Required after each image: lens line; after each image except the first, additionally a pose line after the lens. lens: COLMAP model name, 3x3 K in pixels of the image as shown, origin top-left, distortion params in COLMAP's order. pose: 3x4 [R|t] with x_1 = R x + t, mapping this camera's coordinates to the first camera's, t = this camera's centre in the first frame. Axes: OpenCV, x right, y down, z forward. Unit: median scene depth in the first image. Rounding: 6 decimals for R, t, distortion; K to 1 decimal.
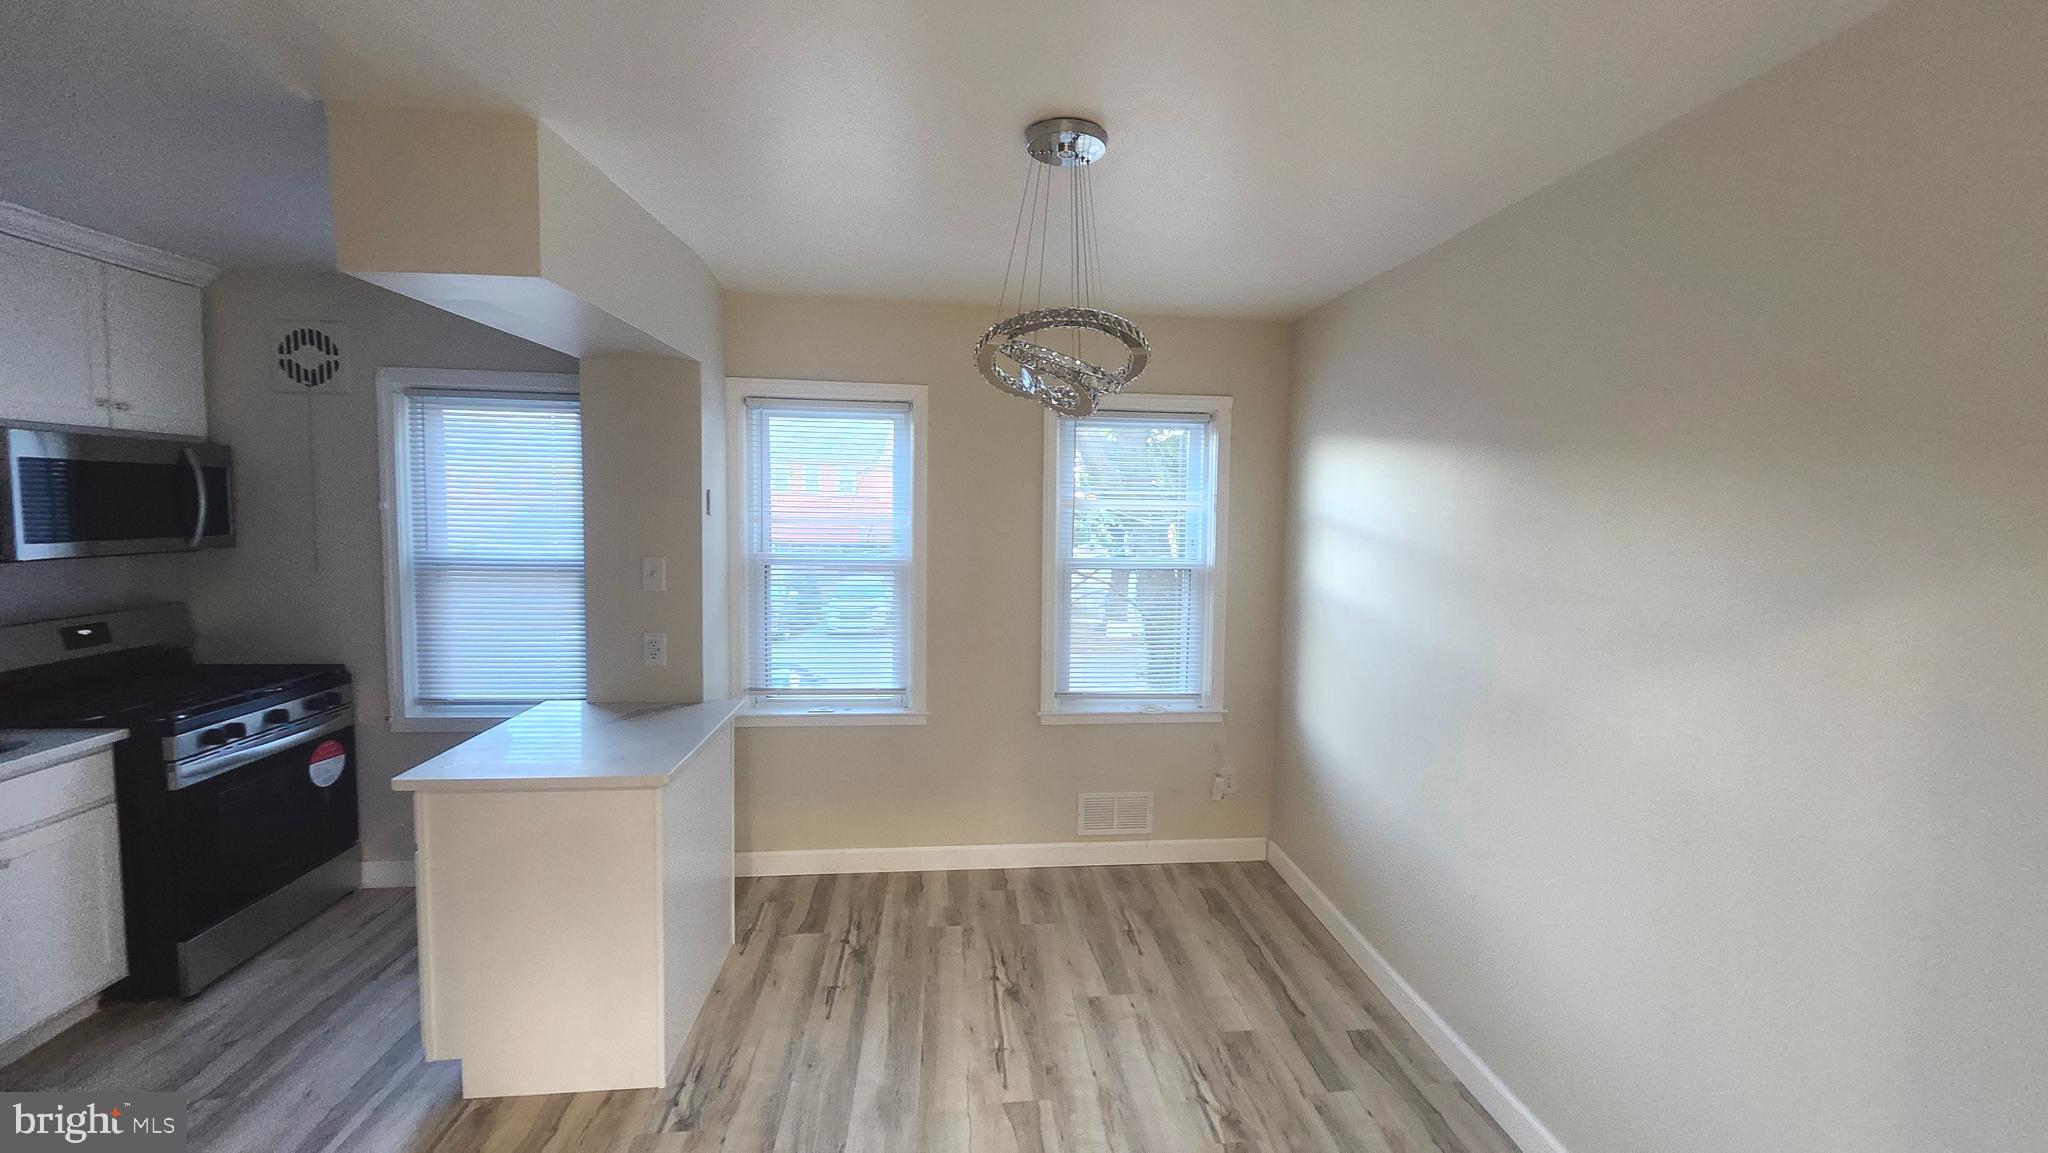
lens RADIAL K [[798.9, 0, 1035.7], [0, 798.9, 564.4], [0, 0, 1]] dist [0.003403, -0.003670]
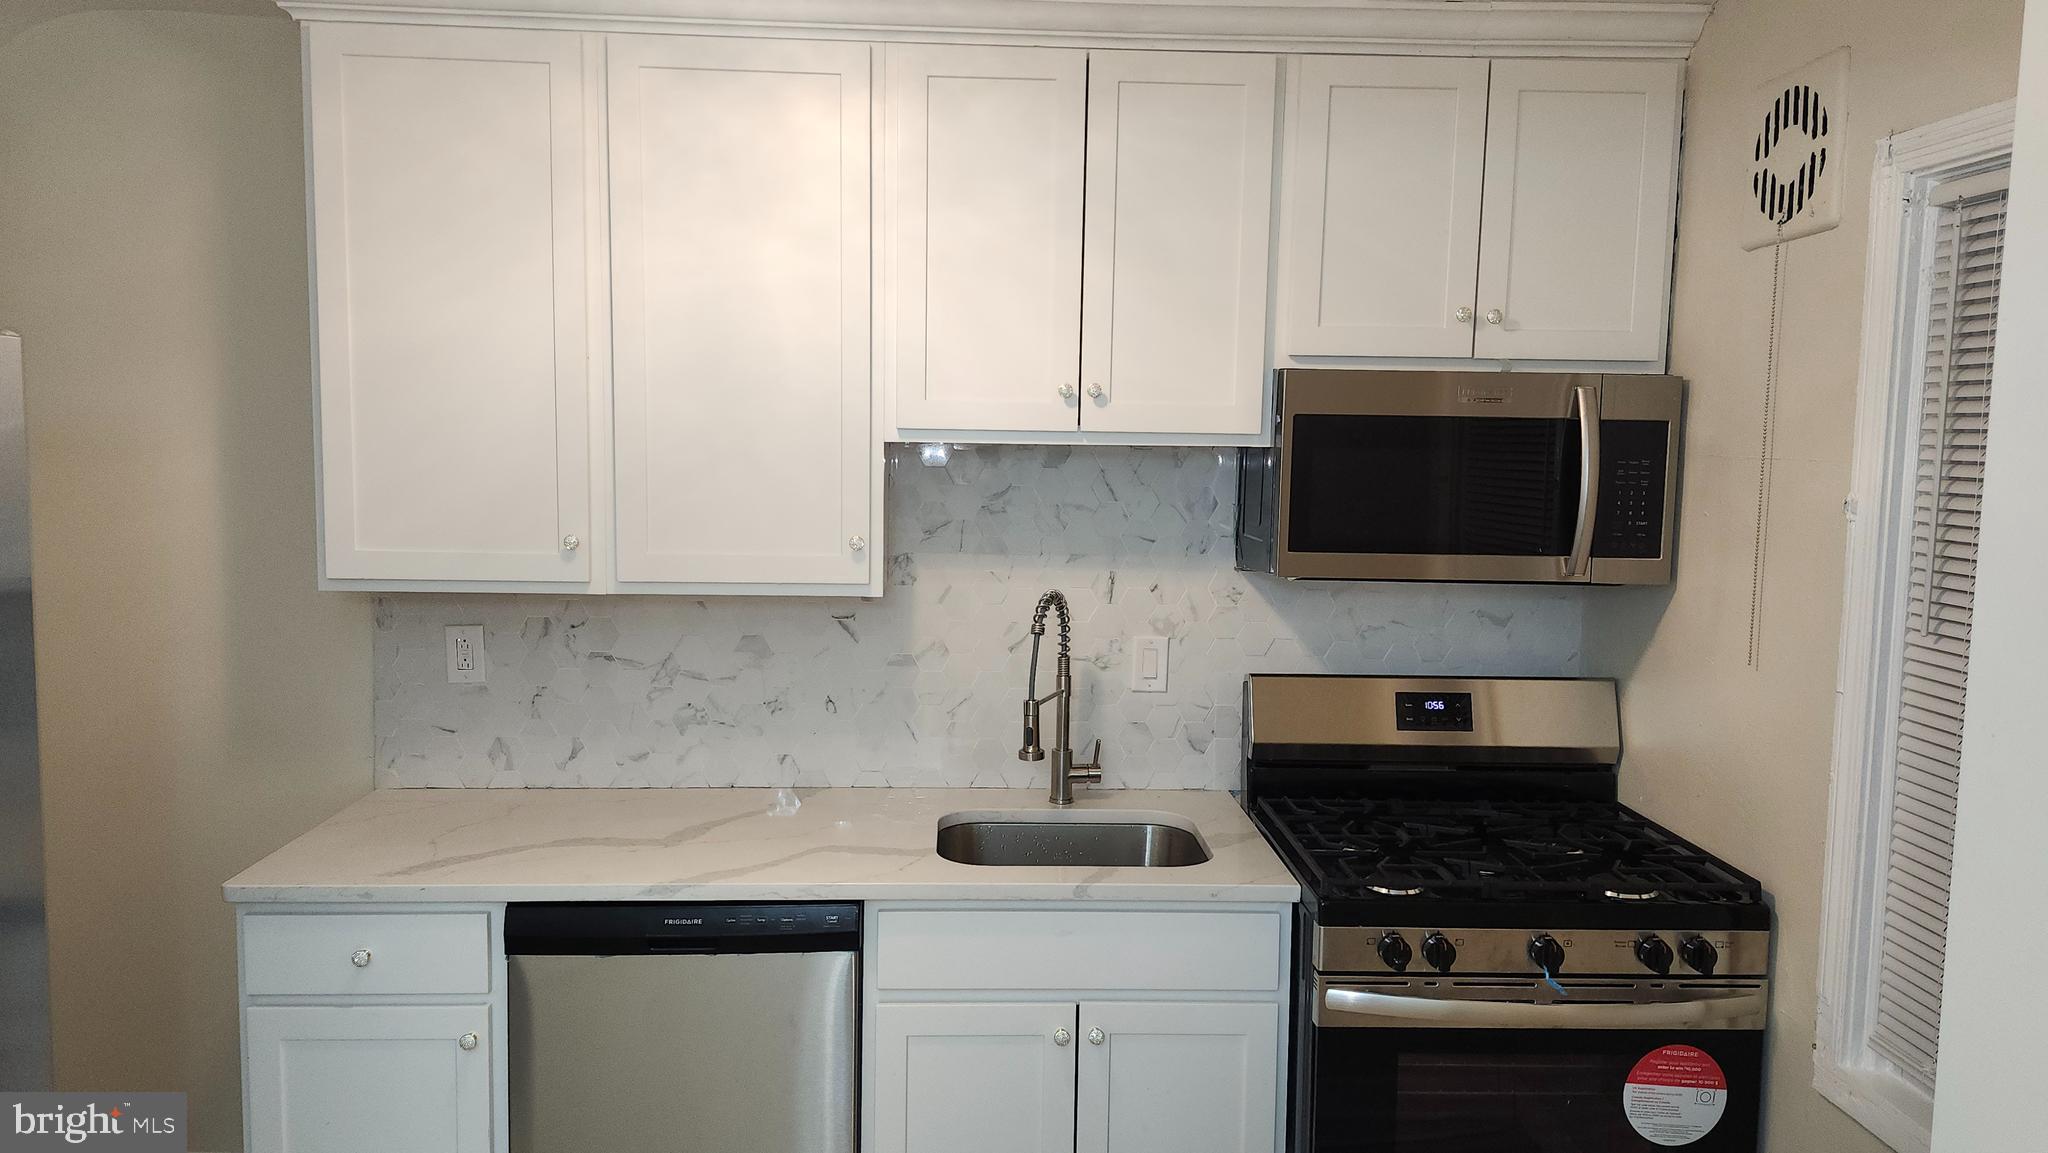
lens RADIAL K [[1399.6, 0, 1013.6], [0, 1399.6, 569.9], [0, 0, 1]] dist [0.109072, -0.162476]
pose [[-0.043583, 0.070386, -0.996567, -0.122012], [-0.094284, 0.992773, 0.074242, -0.057969], [0.994591, 0.097196, -0.036632, 0.647796]]
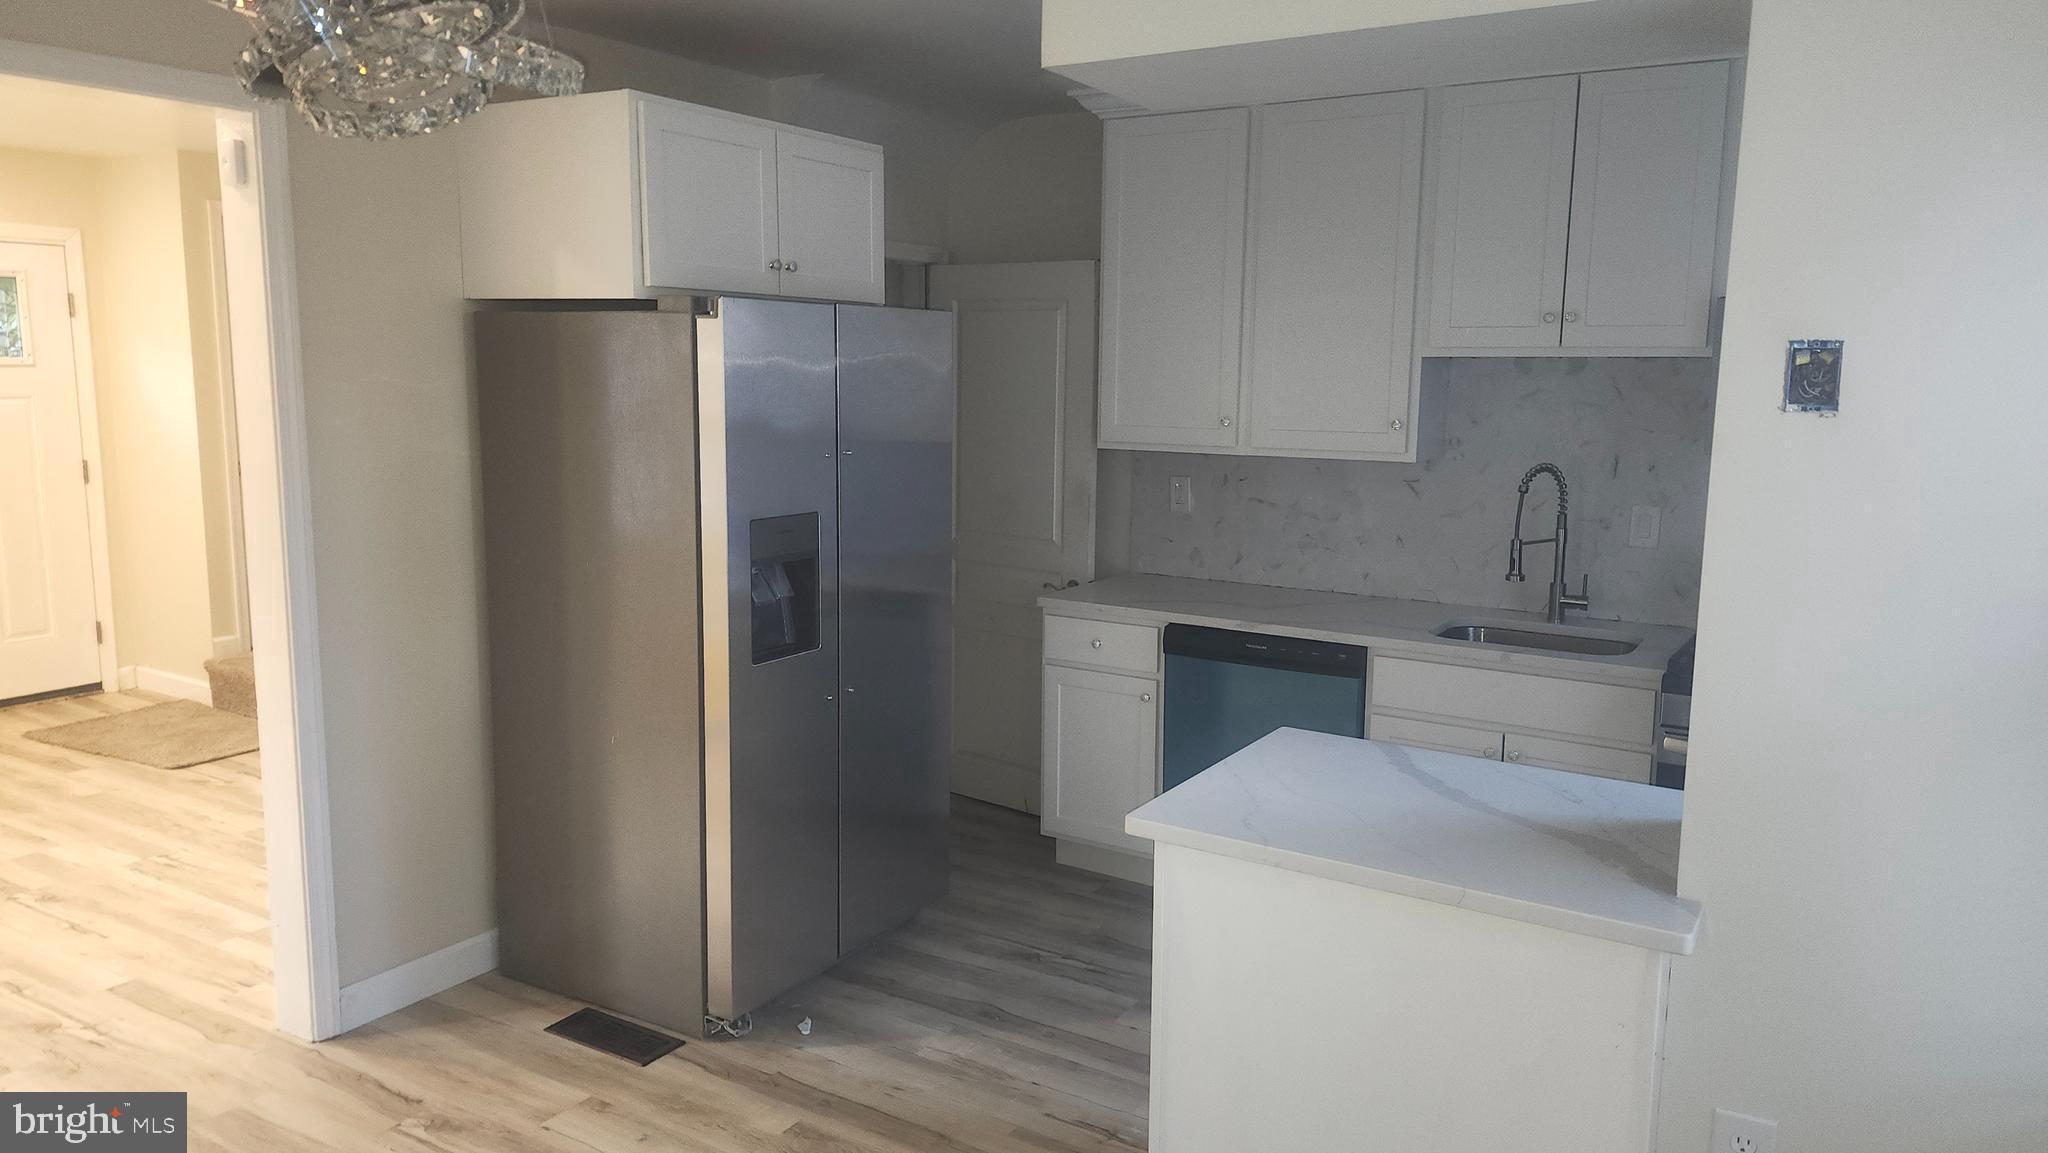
lens RADIAL K [[1359.4, 0, 1031.7], [0, 1359.4, 574.0], [0, 0, 1]] dist [0.096922, -0.090522]
pose [[-0.598220, 0.087366, -0.796555, 0.255027], [-0.090797, 0.980247, 0.175702, -0.057950], [0.796171, 0.177434, -0.578471, 1.013049]]
